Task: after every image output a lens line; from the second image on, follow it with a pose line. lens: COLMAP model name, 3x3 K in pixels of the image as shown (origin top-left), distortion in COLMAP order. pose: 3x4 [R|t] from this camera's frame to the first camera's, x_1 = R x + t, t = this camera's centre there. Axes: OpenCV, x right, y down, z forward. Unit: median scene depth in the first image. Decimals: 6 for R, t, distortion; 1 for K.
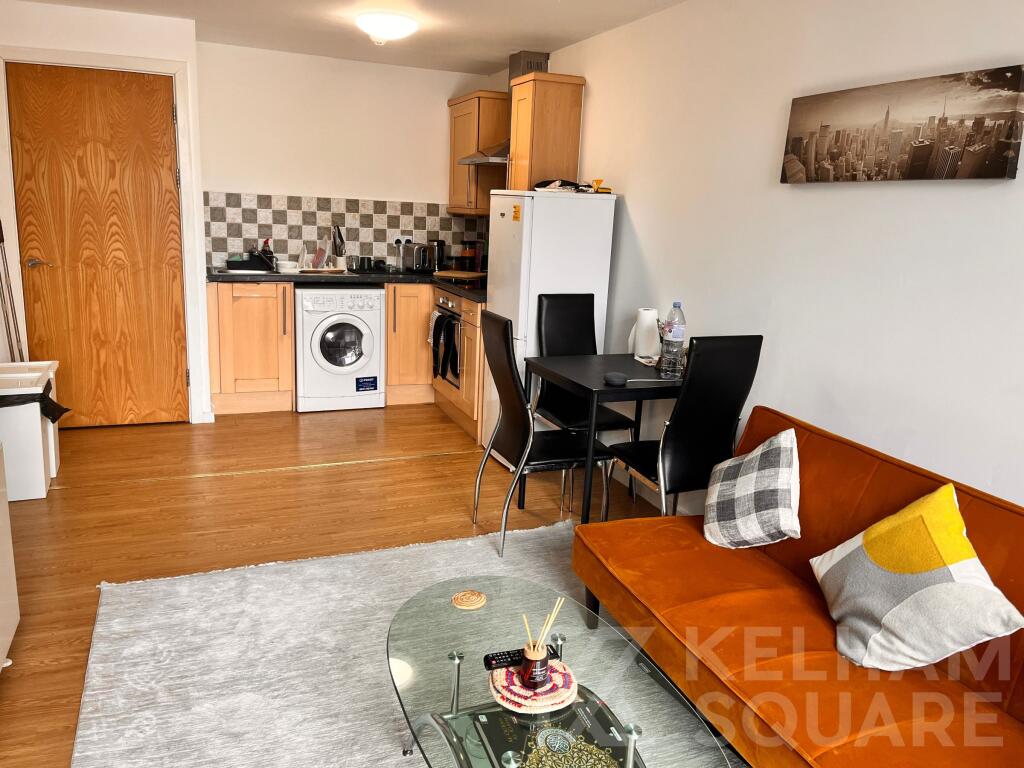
lens RADIAL K [[775.2, 0, 514.6], [0, 775.2, 382.8], [0, 0, 1]] dist [0.039680, -0.003397]
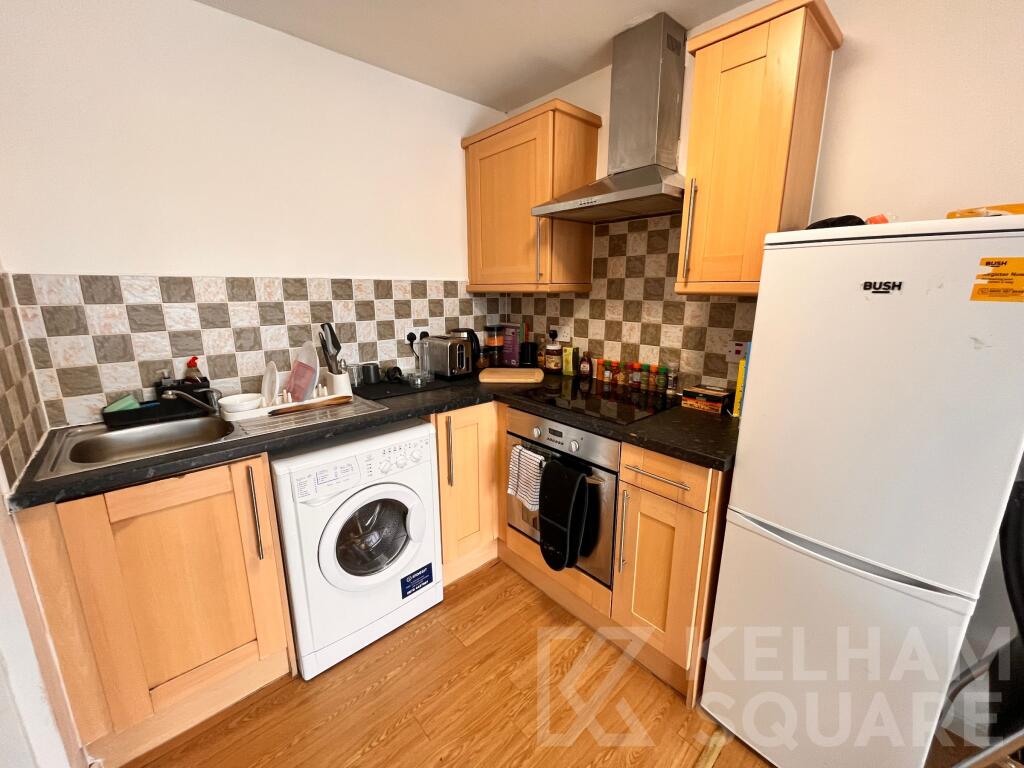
lens RADIAL K [[410.8, 0, 508.8], [0, 410.8, 378.0], [0, 0, 1]] dist [-0.001134, 0.000897]
pose [[0.939471, -0.117222, 0.321952, -0.199418], [0.117418, 0.992903, 0.018884, -0.146347], [-0.321880, 0.020061, 0.946568, 0.642589]]
